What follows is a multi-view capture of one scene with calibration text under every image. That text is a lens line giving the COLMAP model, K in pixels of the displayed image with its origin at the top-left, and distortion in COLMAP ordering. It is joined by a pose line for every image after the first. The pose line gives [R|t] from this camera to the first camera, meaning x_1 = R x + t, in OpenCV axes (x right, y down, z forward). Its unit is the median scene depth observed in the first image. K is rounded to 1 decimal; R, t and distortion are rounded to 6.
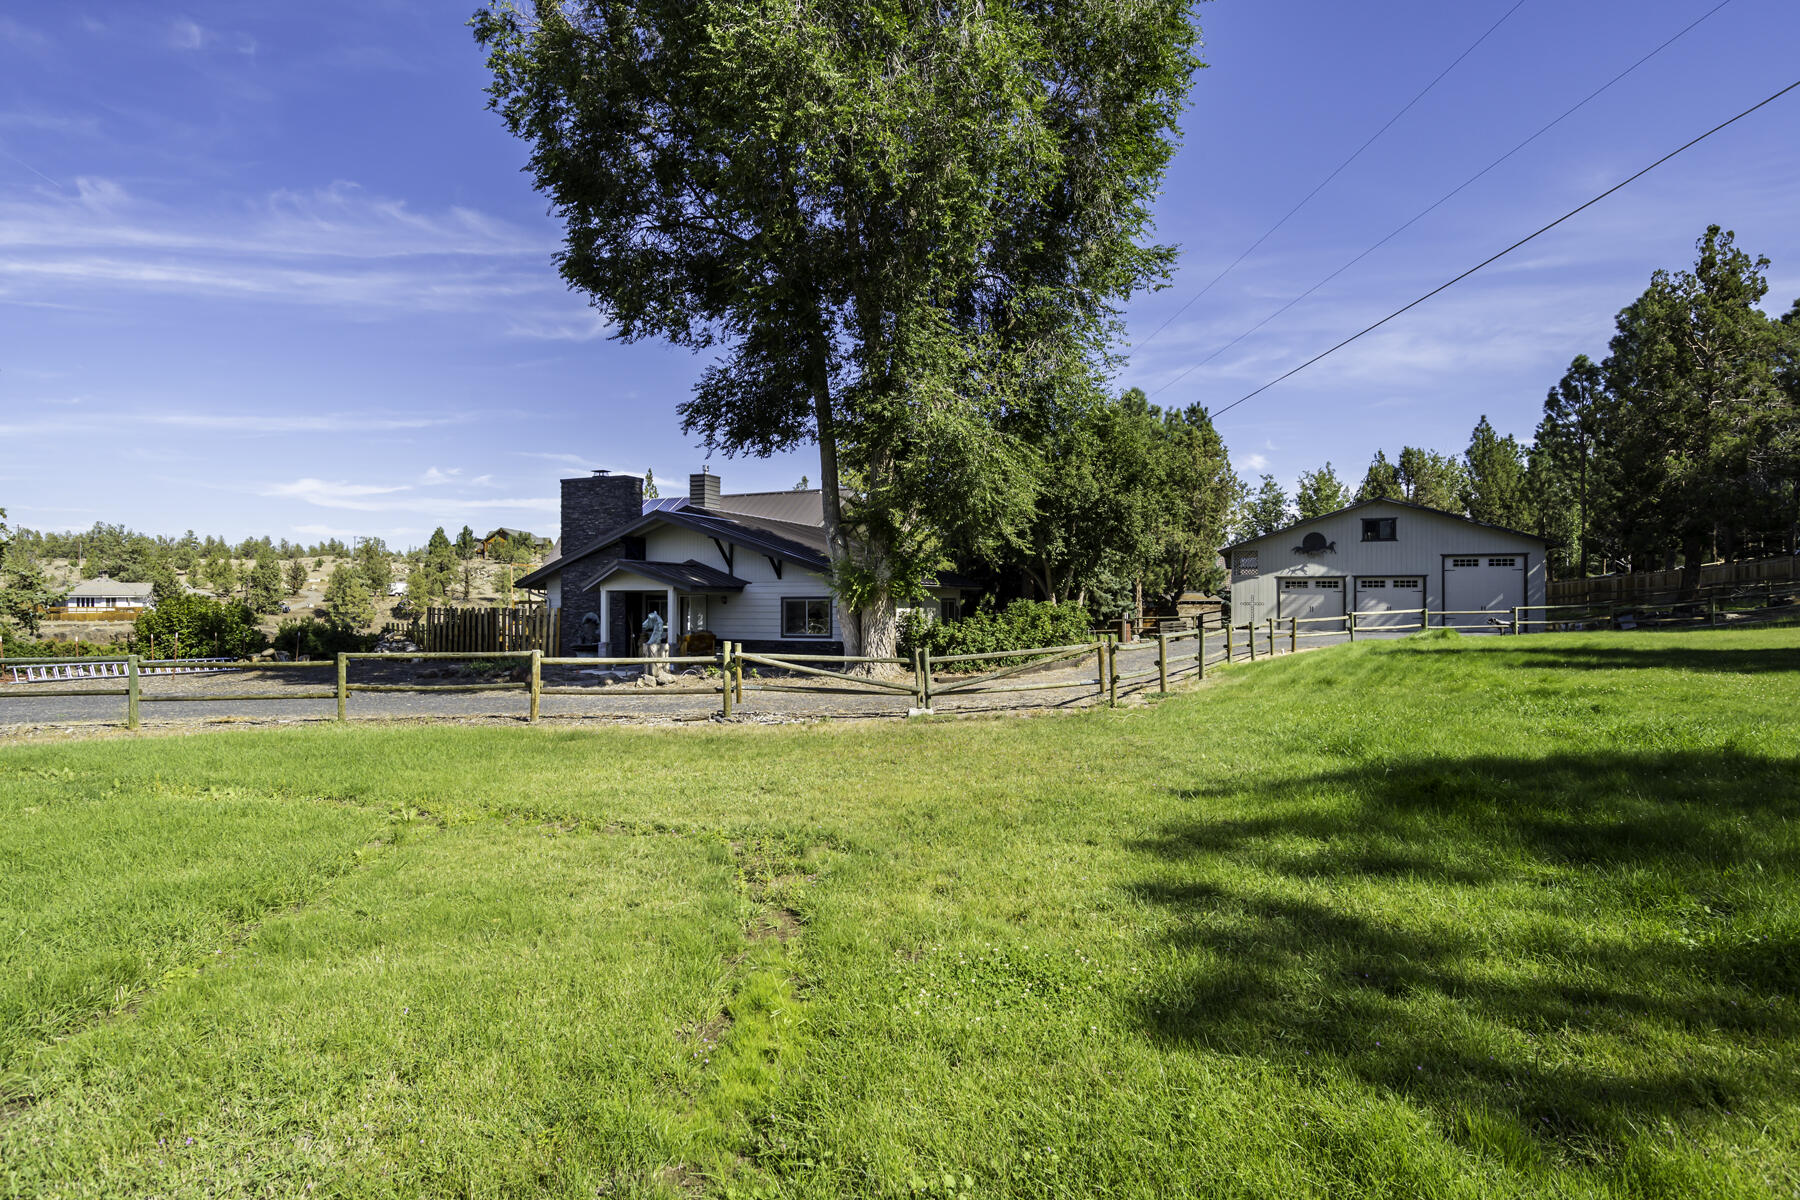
lens RADIAL K [[901.2, 0, 900.0], [0, 901.2, 600.0], [0, 0, 1]] dist [-0.003436, -0.000255]
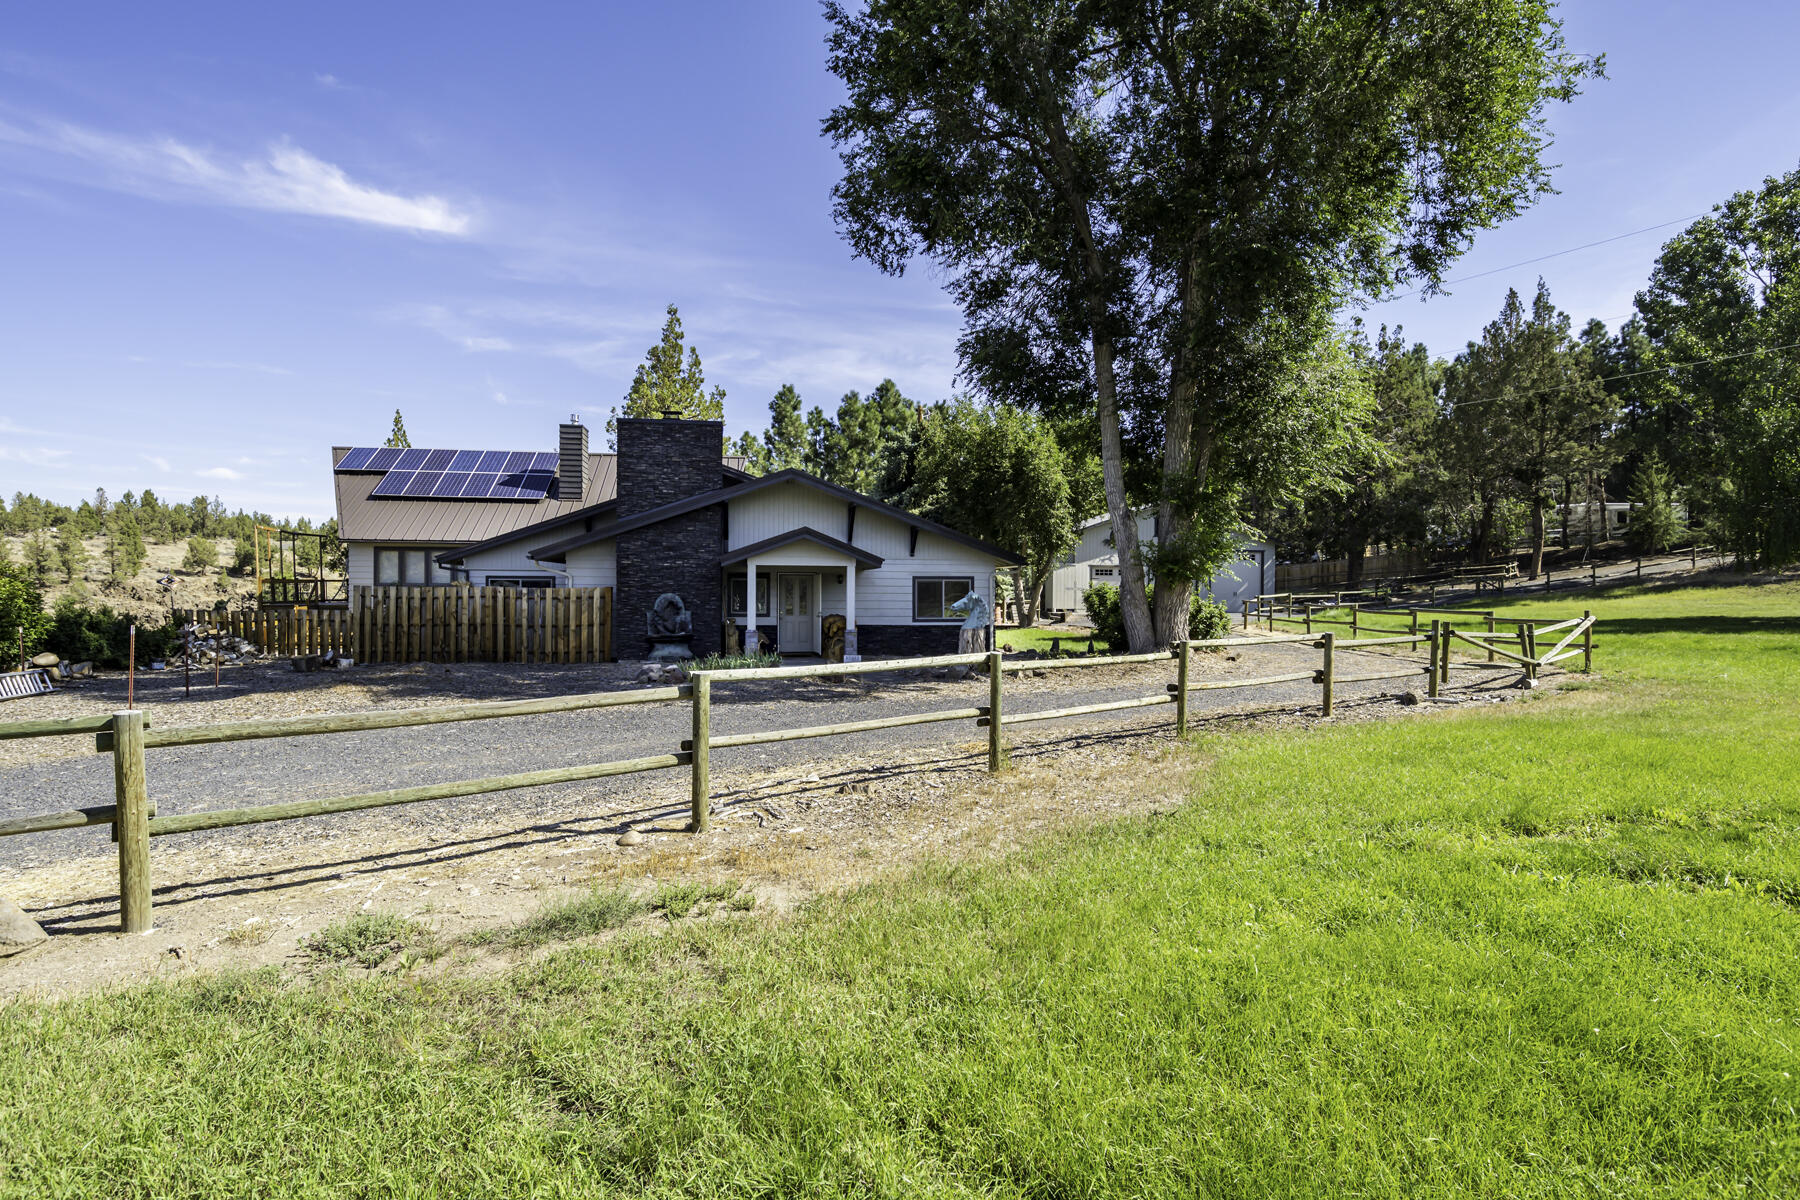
lens RADIAL K [[903.8, 0, 900.0], [0, 903.8, 600.0], [0, 0, 1]] dist [0.000883, 0.000652]
pose [[0.859362, -0.000459, 0.511367, -0.390799], [-0.006290, 0.999914, 0.011467, 0.006507], [-0.511329, -0.013071, 0.859286, 0.154293]]
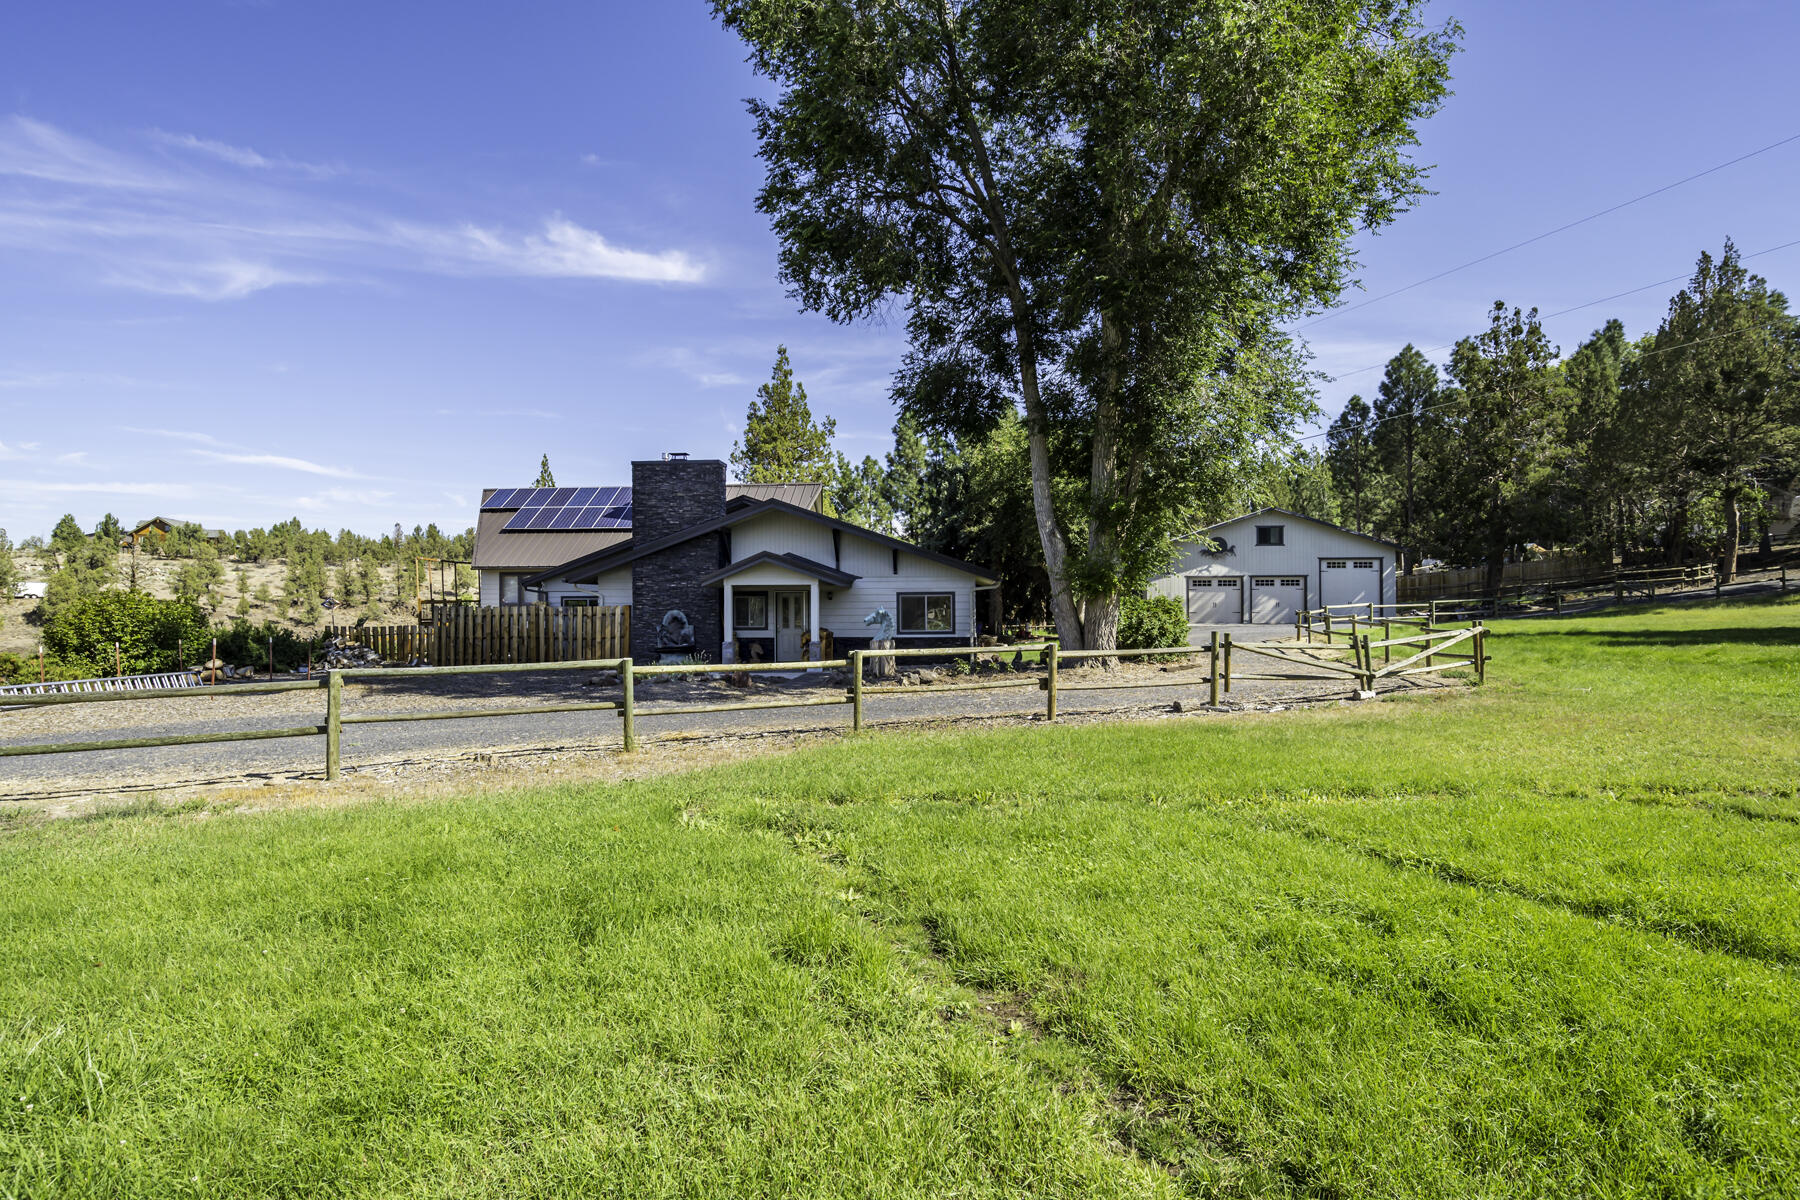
lens RADIAL K [[892.8, 0, 900.0], [0, 892.8, 600.0], [0, 0, 1]] dist [0.001143, 0.001937]
pose [[0.952614, -0.003663, 0.304160, -0.273716], [0.004390, 0.999989, -0.001706, 0.004273], [-0.304150, 0.002960, 0.952619, 0.054979]]
